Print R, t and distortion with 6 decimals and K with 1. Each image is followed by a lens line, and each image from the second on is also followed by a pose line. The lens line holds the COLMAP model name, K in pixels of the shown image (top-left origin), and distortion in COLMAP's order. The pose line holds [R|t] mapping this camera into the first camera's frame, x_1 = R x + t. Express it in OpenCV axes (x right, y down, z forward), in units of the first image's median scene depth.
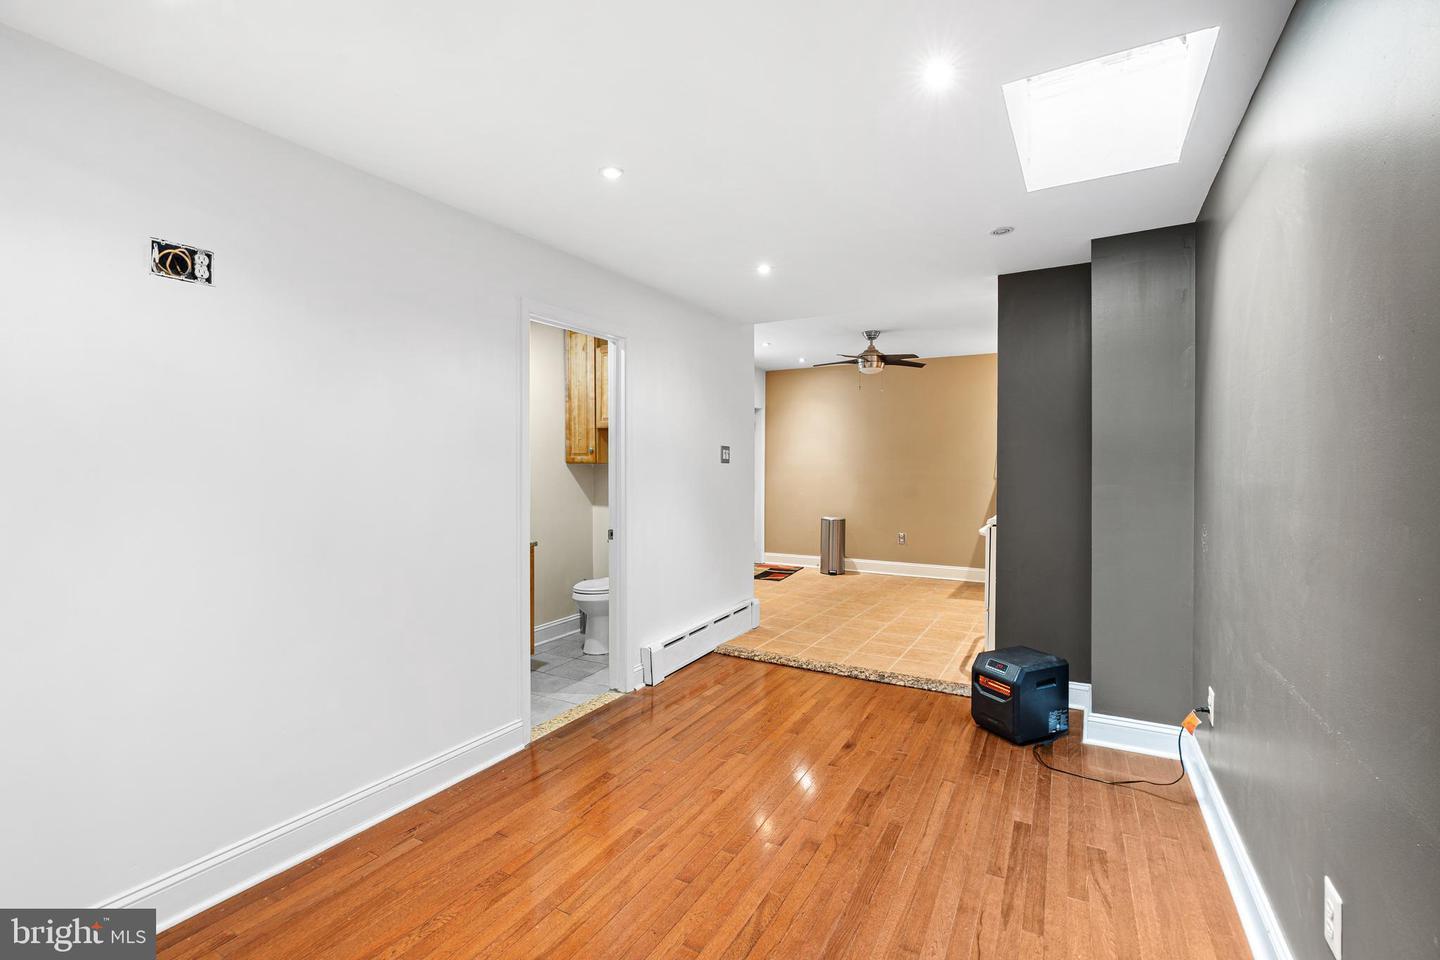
lens RADIAL K [[632.7, 0, 717.9], [0, 632.7, 479.7], [0, 0, 1]] dist [-0.010053, -0.000003]
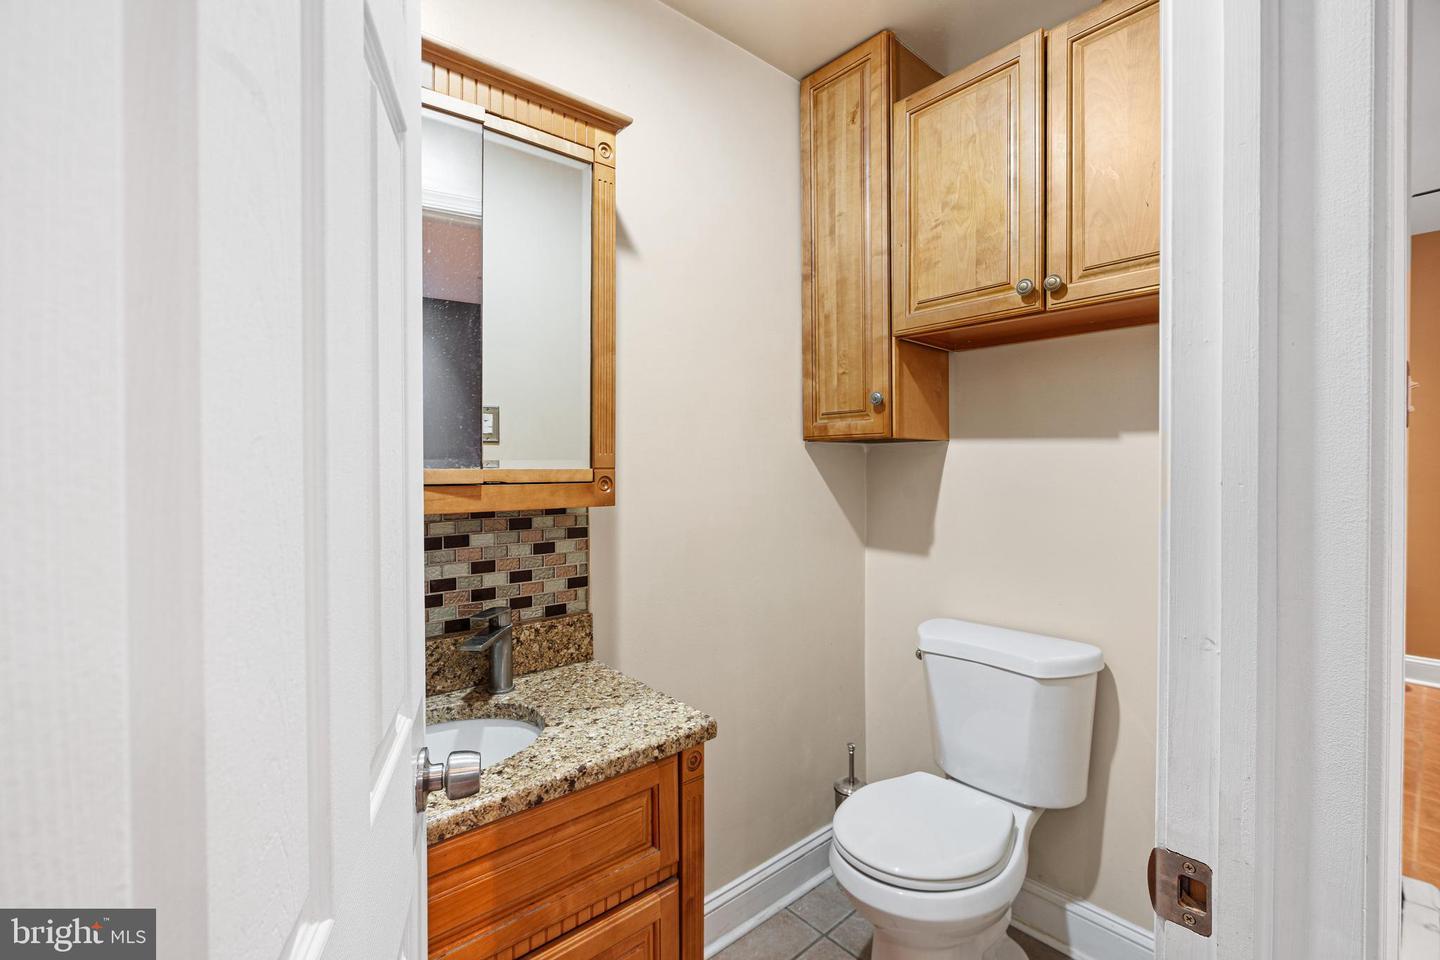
lens RADIAL K [[632.7, 0, 718.4], [0, 632.7, 476.6], [0, 0, 1]] dist [-0.010053, -0.000003]
pose [[0.945284, -0.000567, -0.326249, -0.167488], [-0.001288, 0.999984, -0.005471, -0.002199], [0.326247, 0.005592, 0.945268, 0.632985]]
